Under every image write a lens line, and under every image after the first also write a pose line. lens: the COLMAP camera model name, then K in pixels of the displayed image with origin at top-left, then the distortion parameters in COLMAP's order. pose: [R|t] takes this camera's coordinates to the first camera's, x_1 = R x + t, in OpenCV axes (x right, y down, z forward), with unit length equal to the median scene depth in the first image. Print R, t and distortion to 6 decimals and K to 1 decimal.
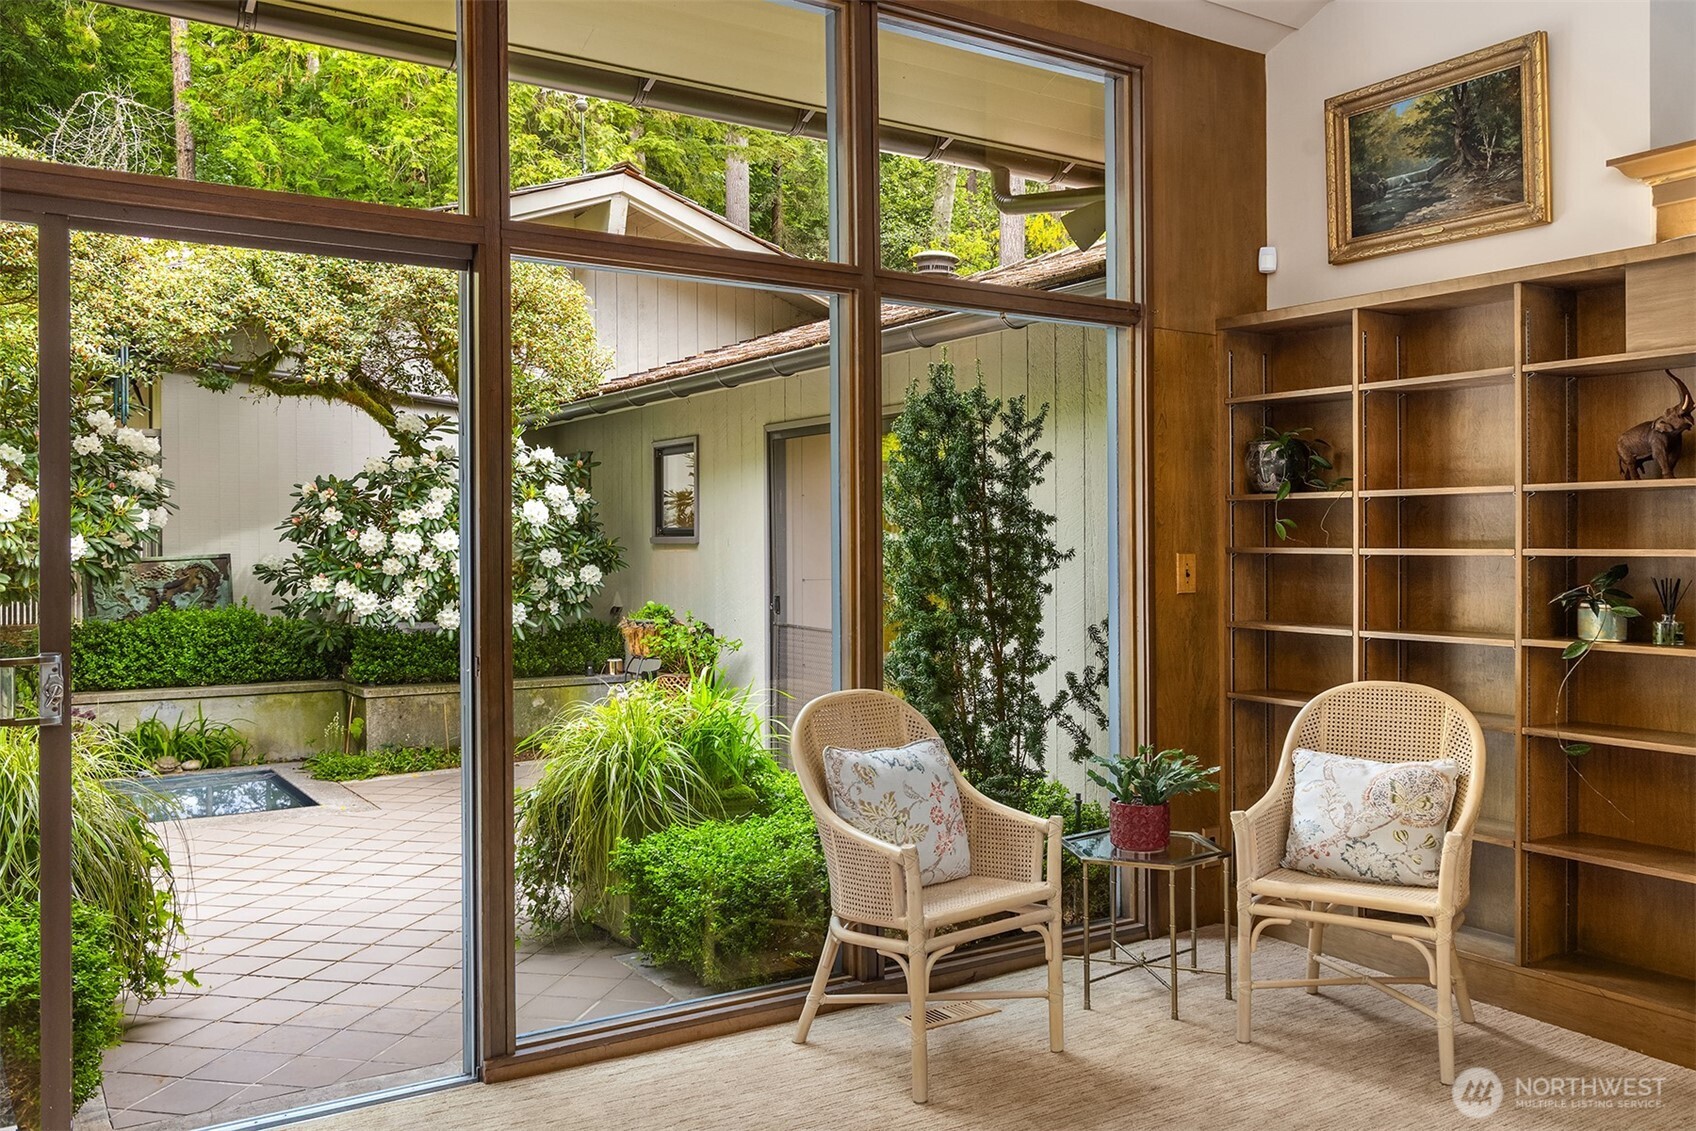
lens RADIAL K [[1382.3, 0, 848.0], [0, 1382.3, 565.5], [0, 0, 1]] dist [-0.003927, -0.000664]
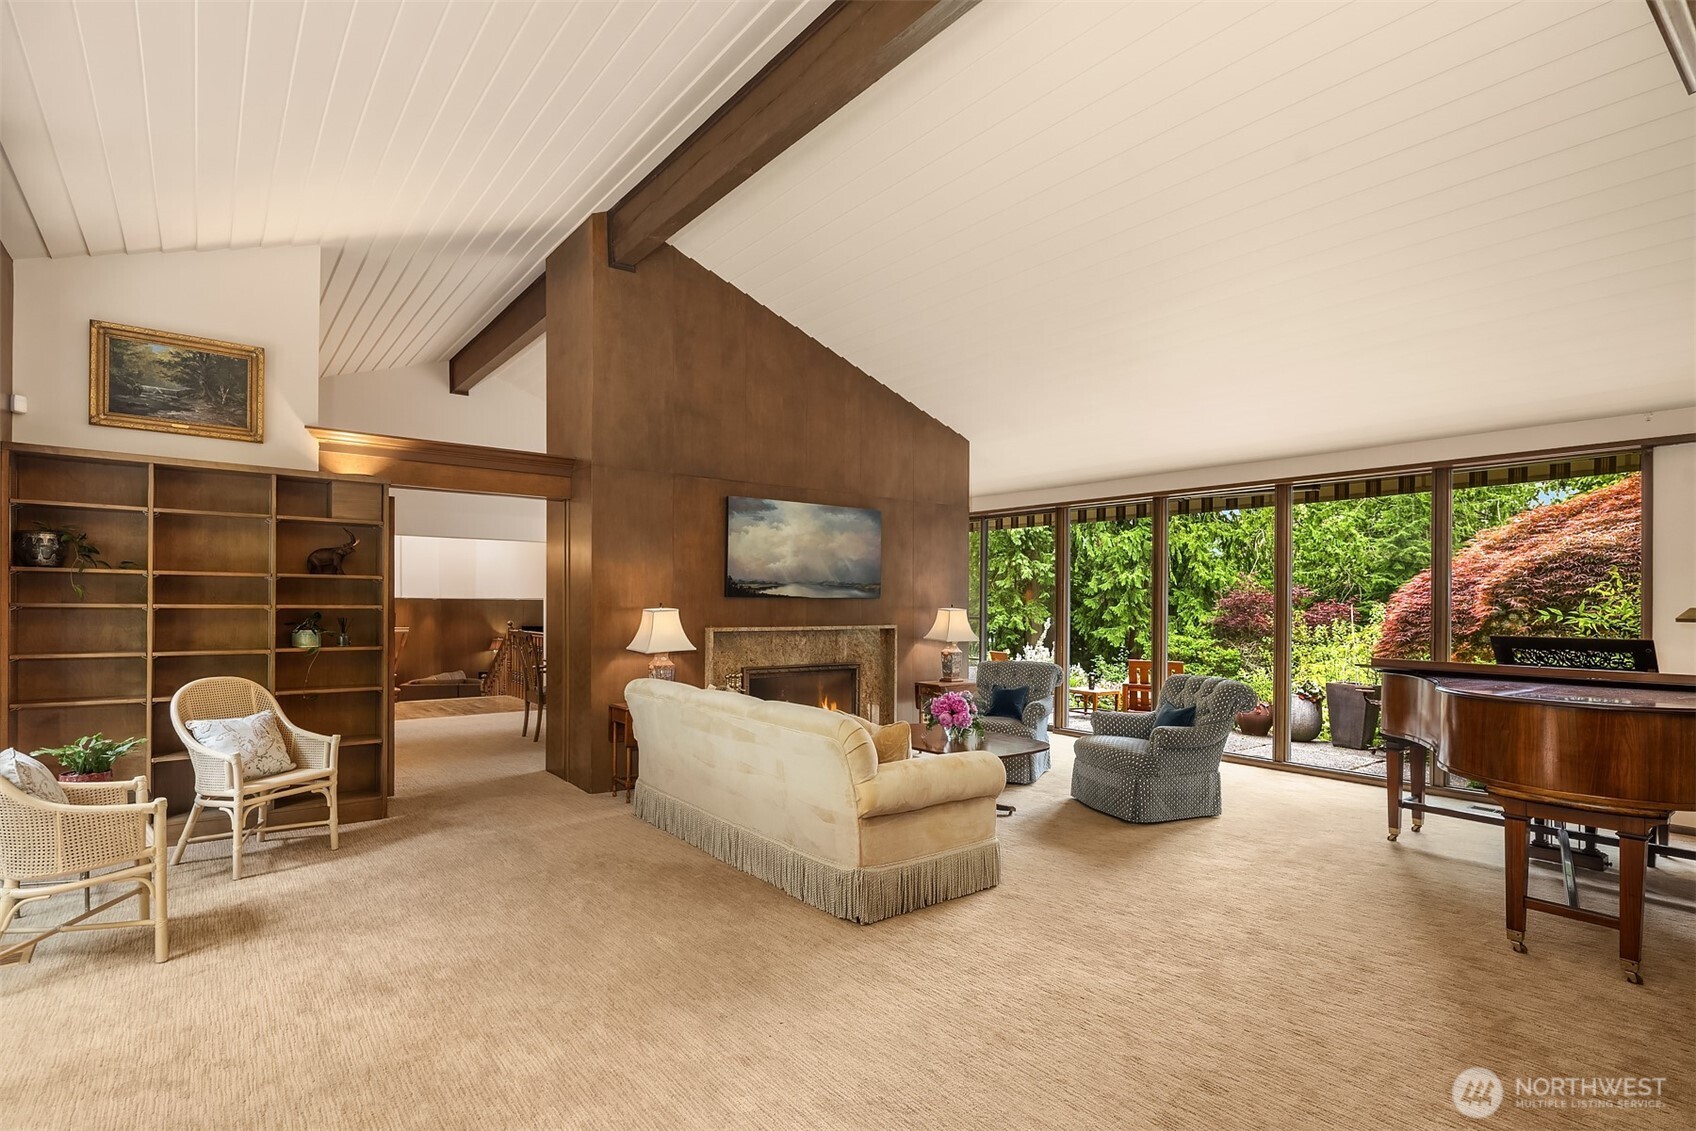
lens RADIAL K [[835.5, 0, 848.8], [0, 835.5, 594.7], [0, 0, 1]] dist [0.000714, -0.000254]
pose [[-0.087013, 0.003905, 0.996200, -0.750156], [-0.000011, 0.999992, -0.003920, -0.019975], [-0.996207, -0.000352, -0.087012, 0.237913]]
